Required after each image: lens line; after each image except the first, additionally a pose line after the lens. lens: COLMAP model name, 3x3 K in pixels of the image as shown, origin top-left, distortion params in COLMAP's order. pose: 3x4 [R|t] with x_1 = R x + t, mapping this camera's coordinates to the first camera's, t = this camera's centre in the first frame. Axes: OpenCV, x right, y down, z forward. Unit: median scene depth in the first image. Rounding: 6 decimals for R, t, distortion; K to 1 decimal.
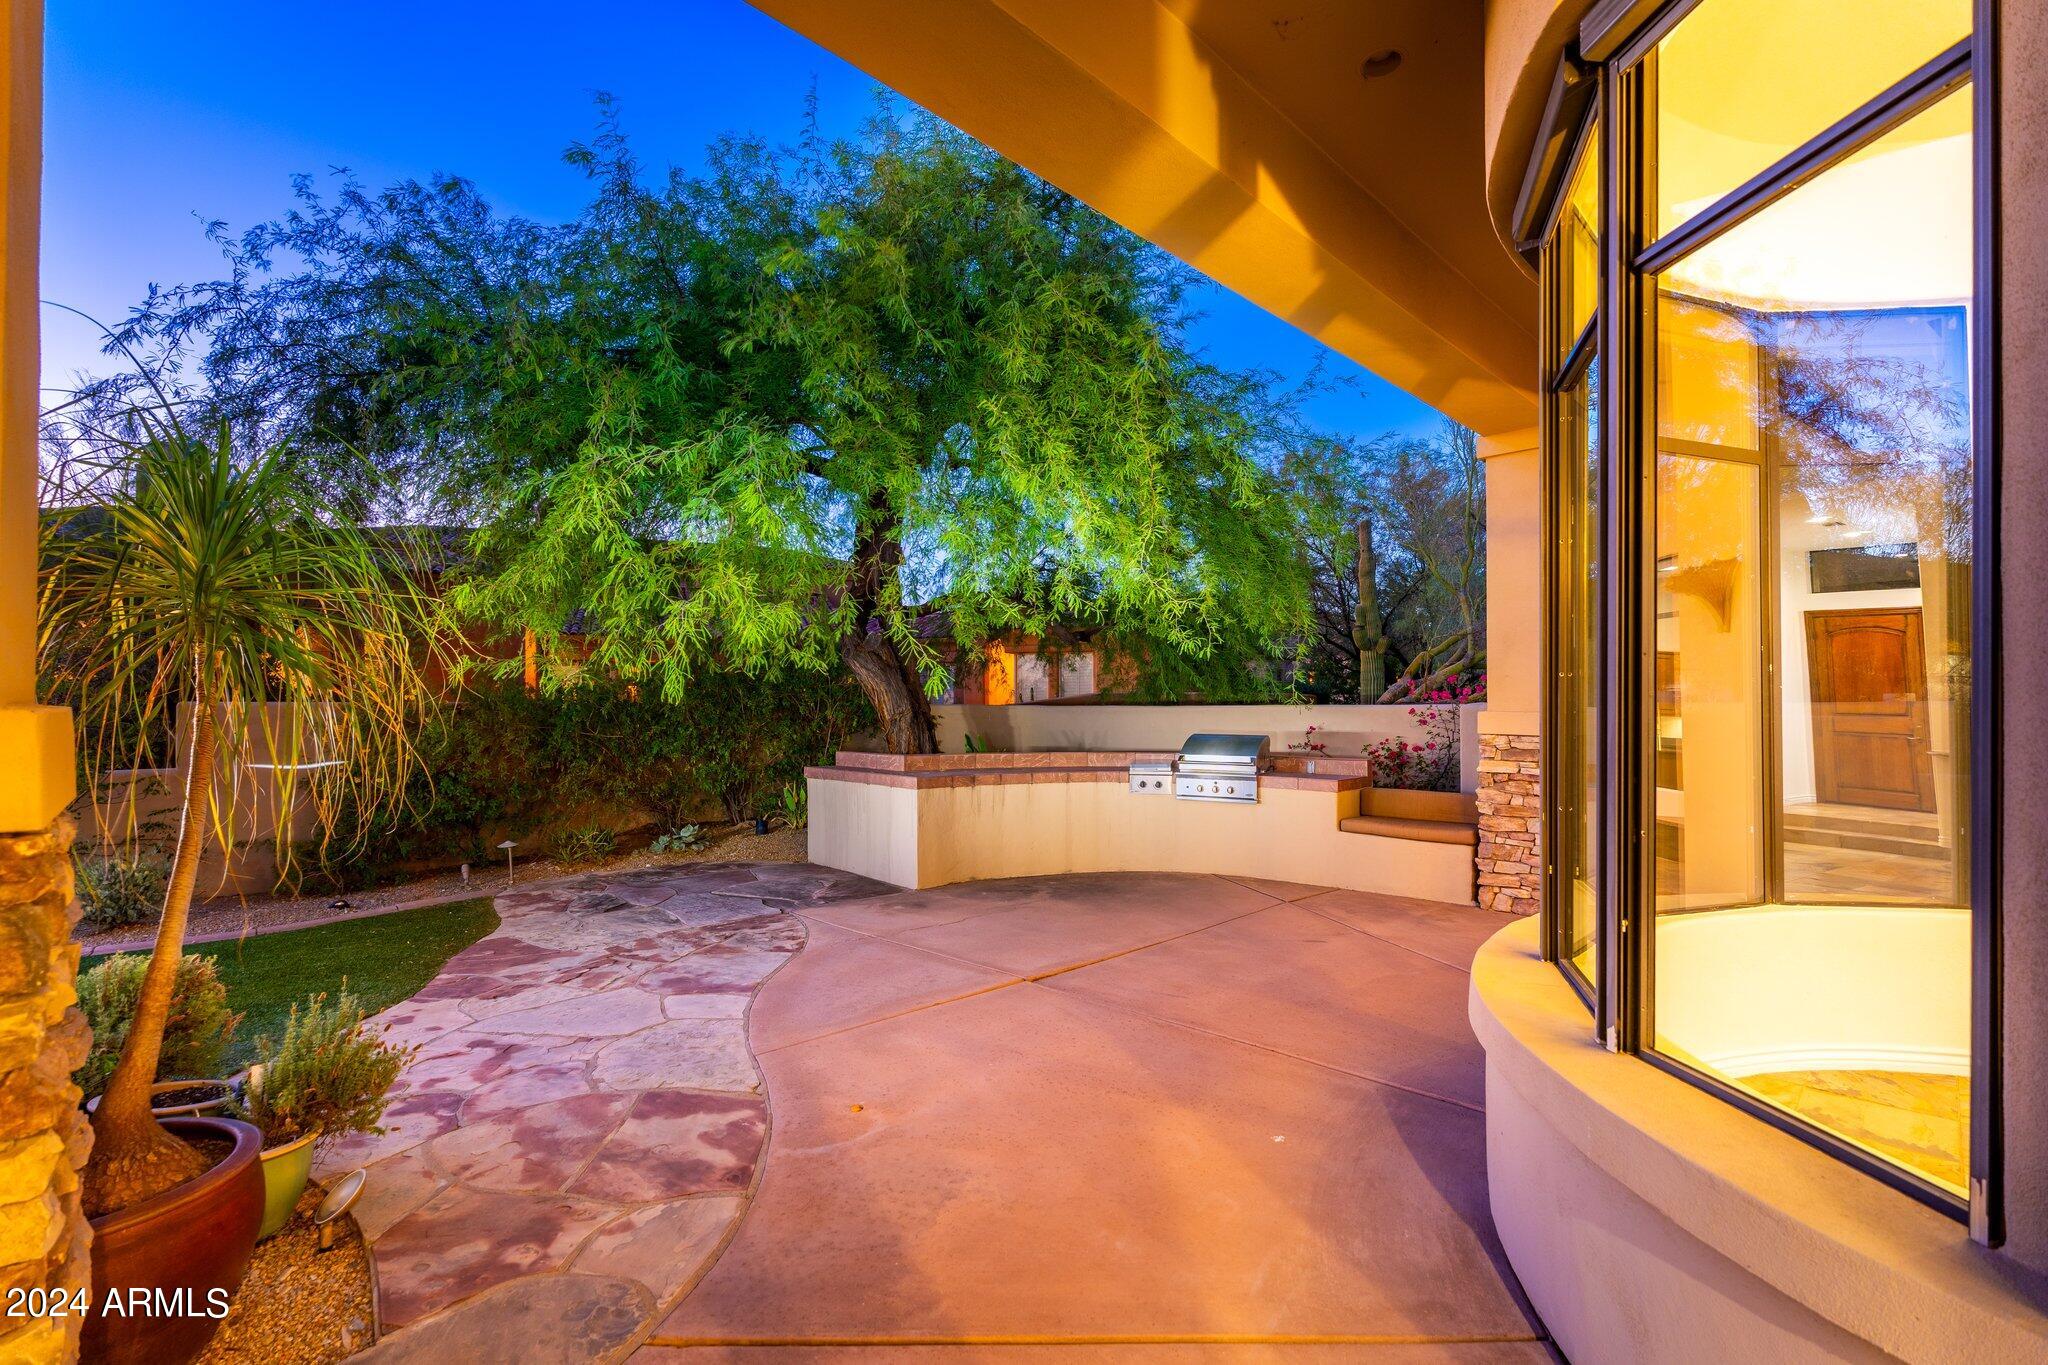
lens RADIAL K [[890.9, 0, 1013.9], [0, 890.9, 699.0], [0, 0, 1]] dist [0.002962, 0.000160]
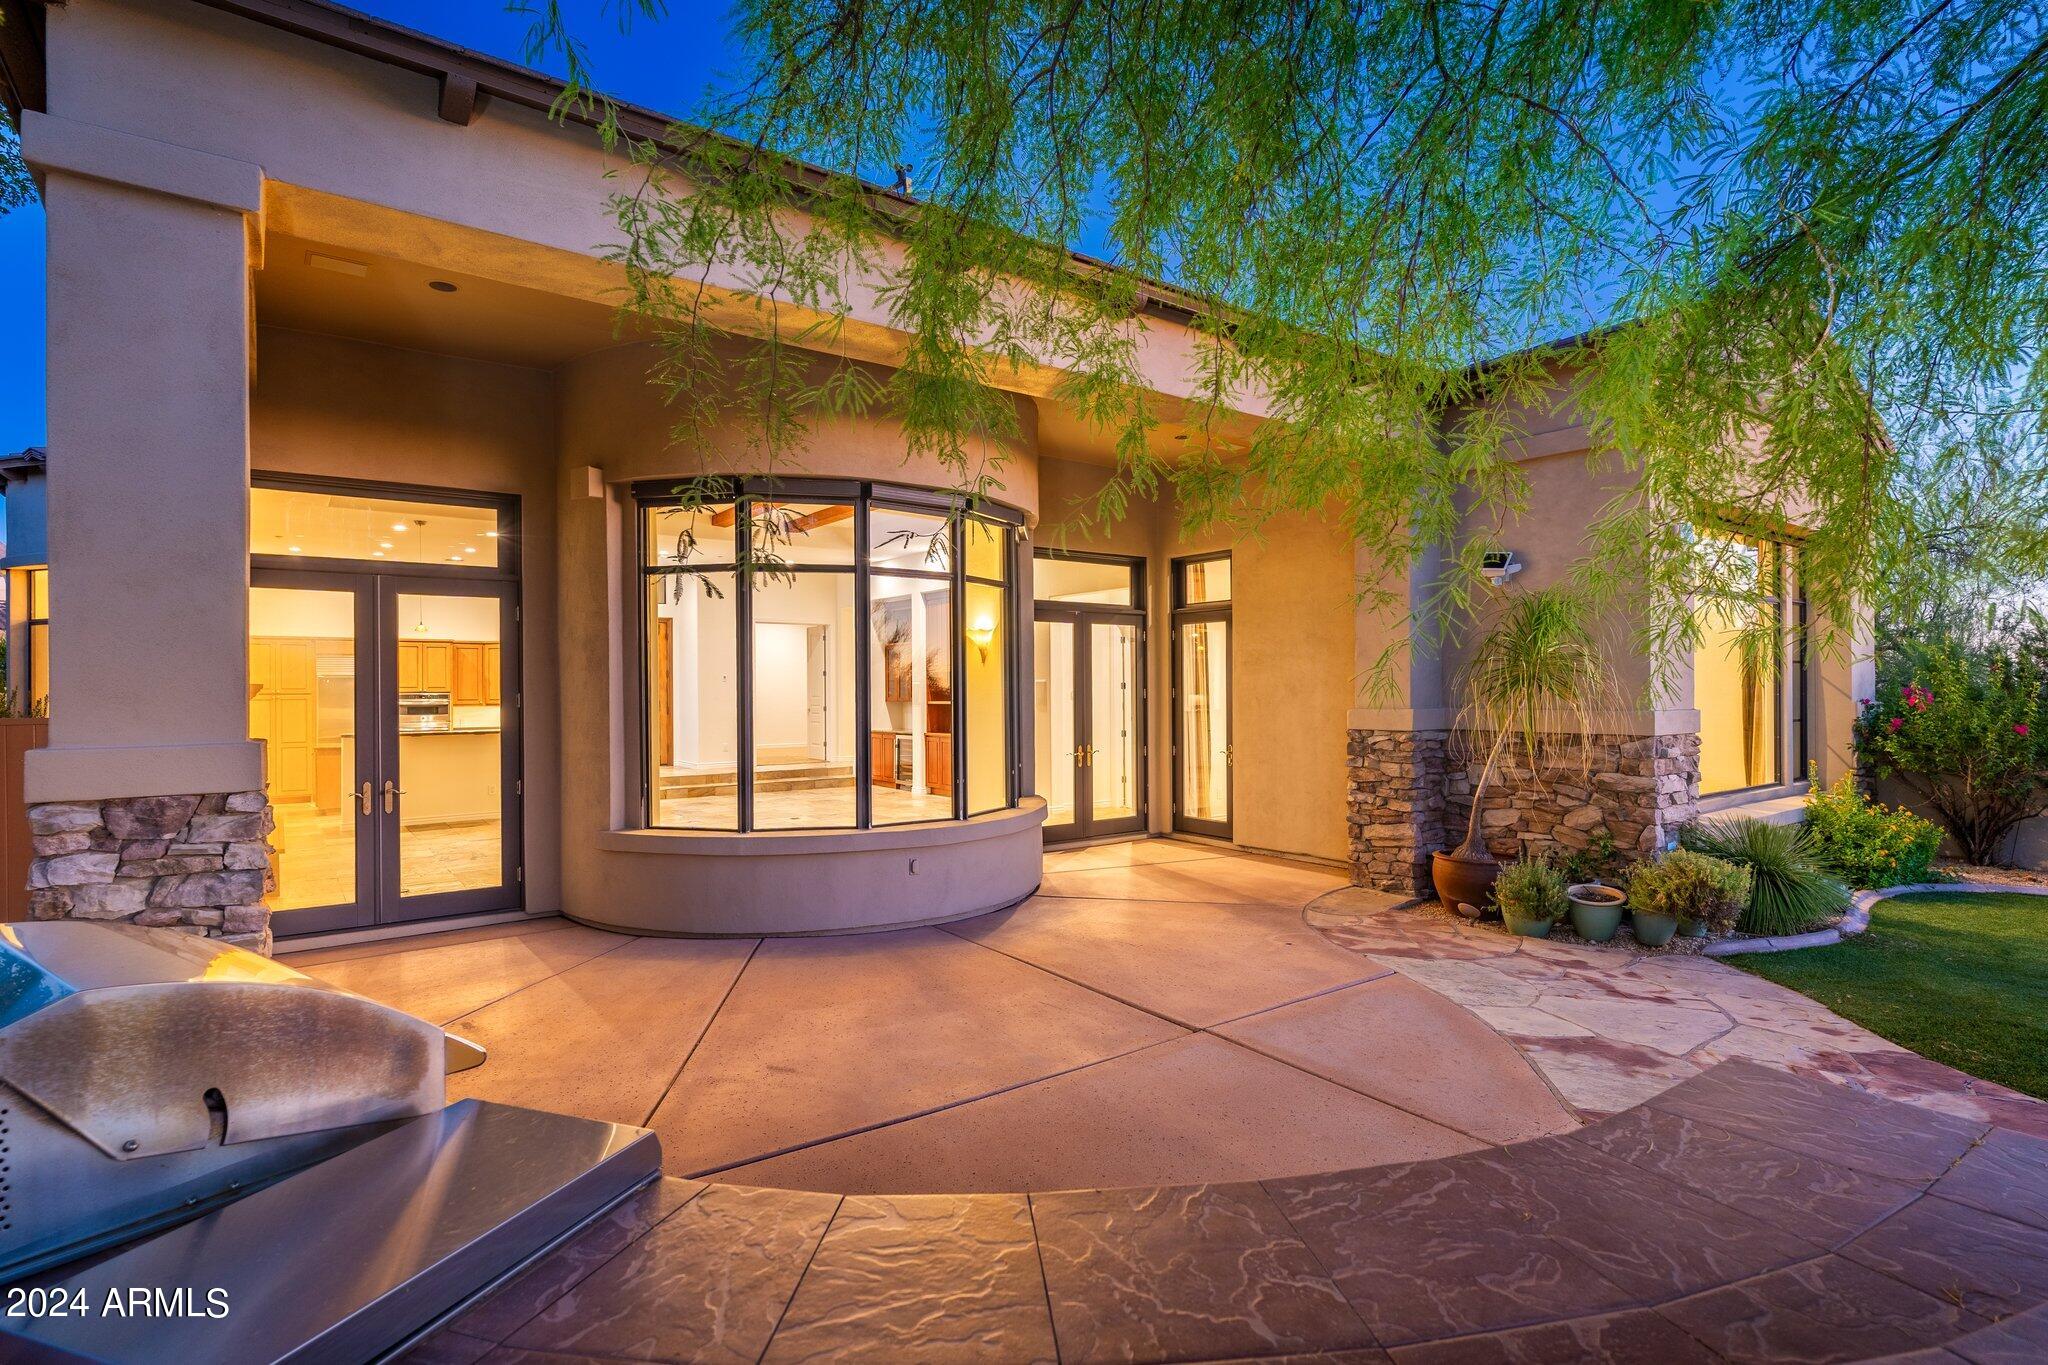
lens RADIAL K [[1001.3, 0, 1020.0], [0, 1001.3, 691.1], [0, 0, 1]] dist [0.000145, 0.000086]
pose [[-0.991935, 0.004620, 0.126661, 0.079888], [0.002991, 0.999910, -0.013051, -0.011720], [-0.126710, -0.012567, -0.991860, 2.462278]]
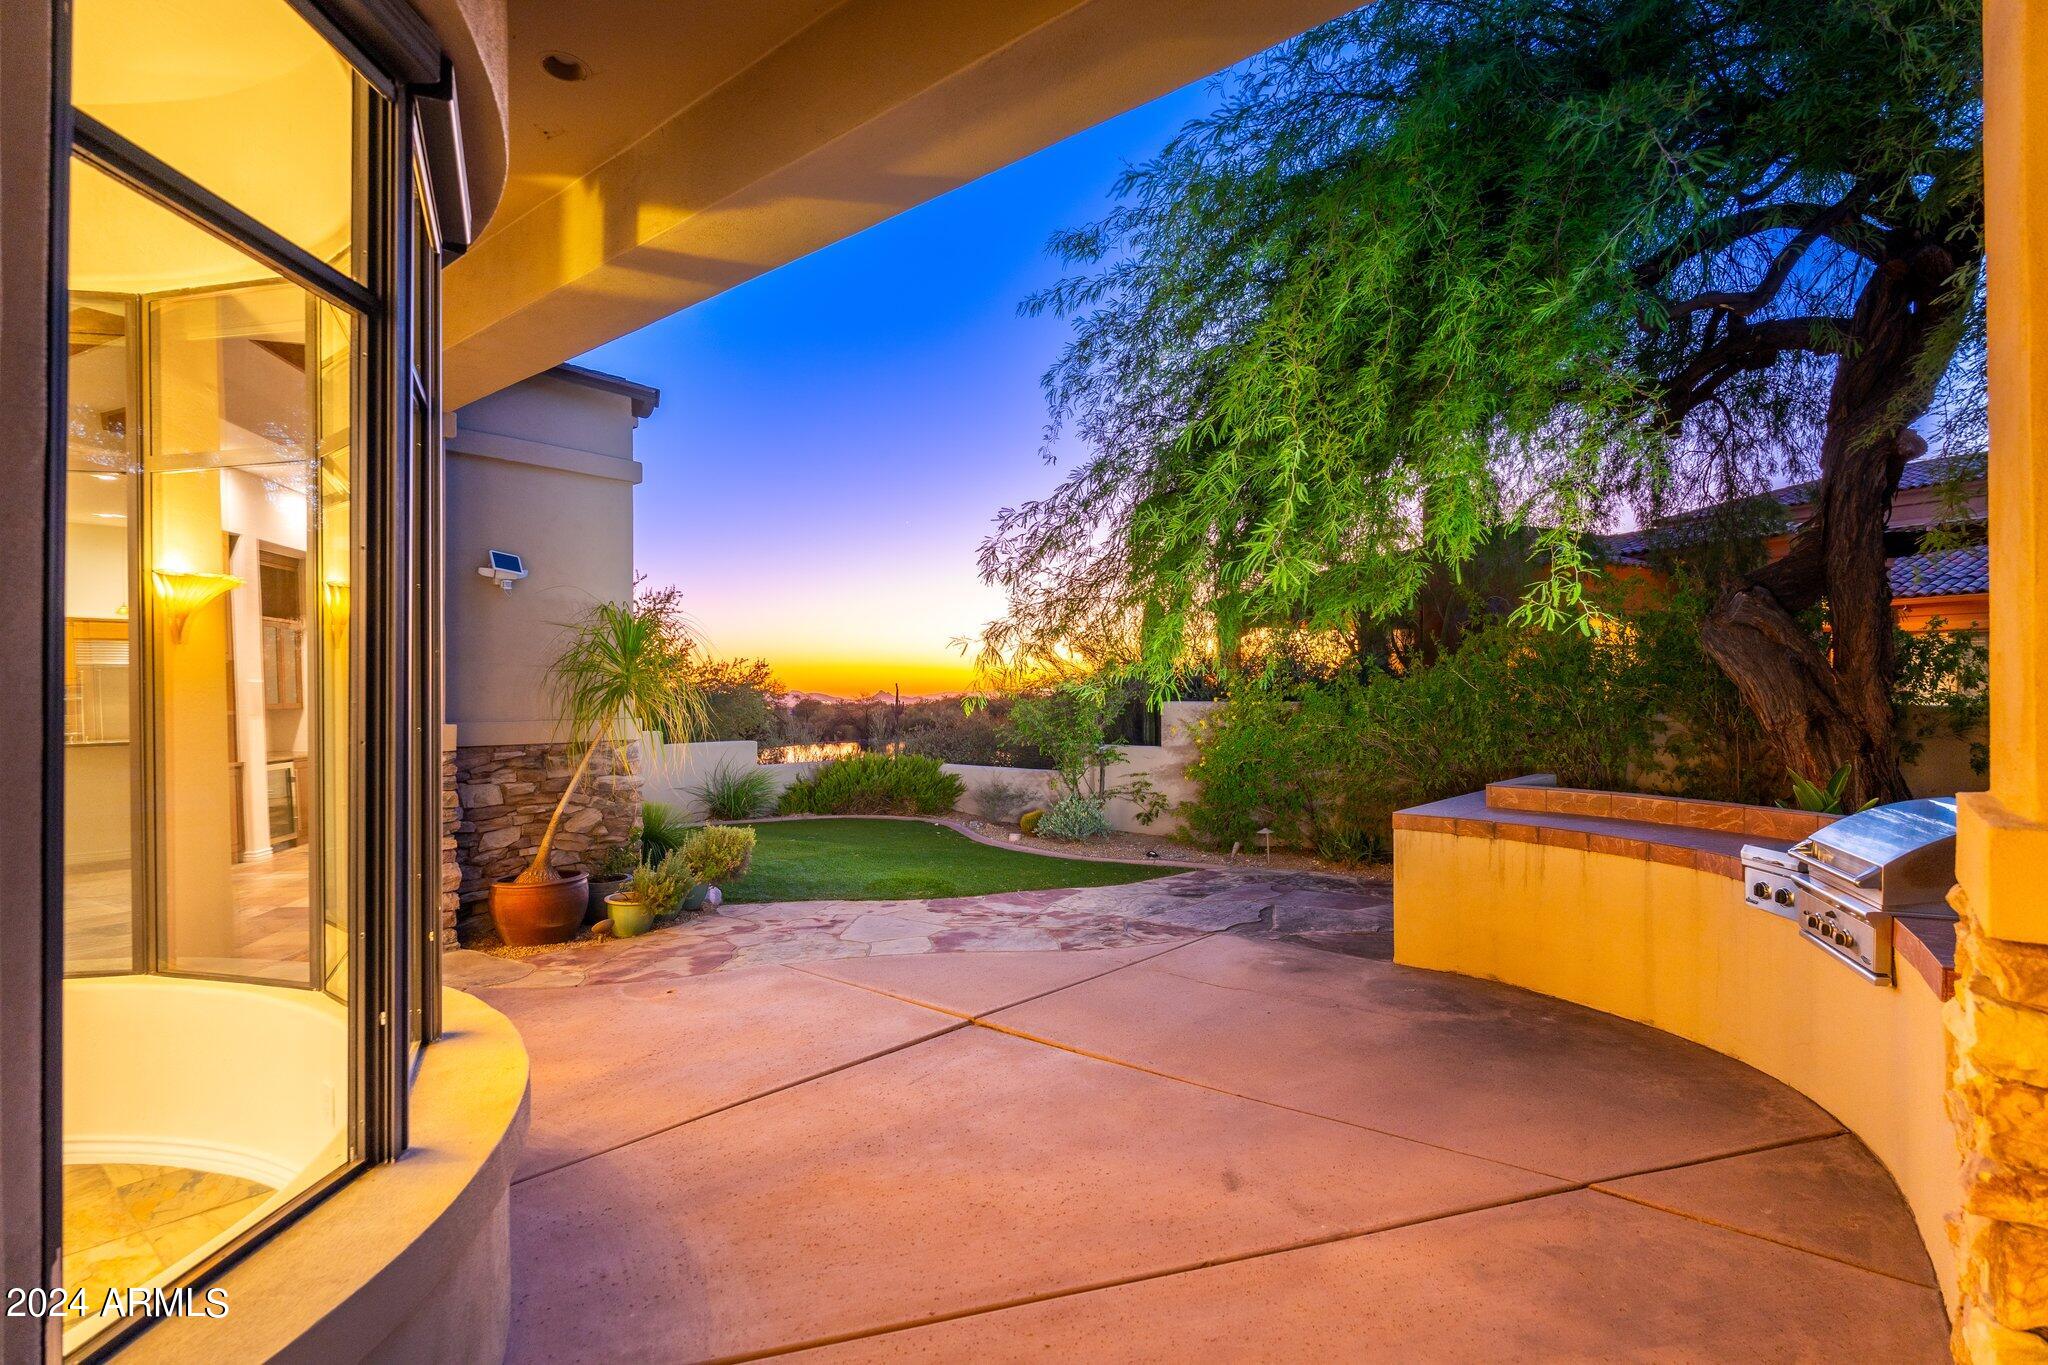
lens RADIAL K [[1001.3, 0, 1026.5], [0, 1001.3, 687.7], [0, 0, 1]] dist [0.000145, 0.000086]
pose [[0.118629, -0.004874, -0.992927, 1.302467], [0.019880, 0.999799, -0.002533, -0.036450], [0.992740, -0.019439, 0.118702, 1.146421]]
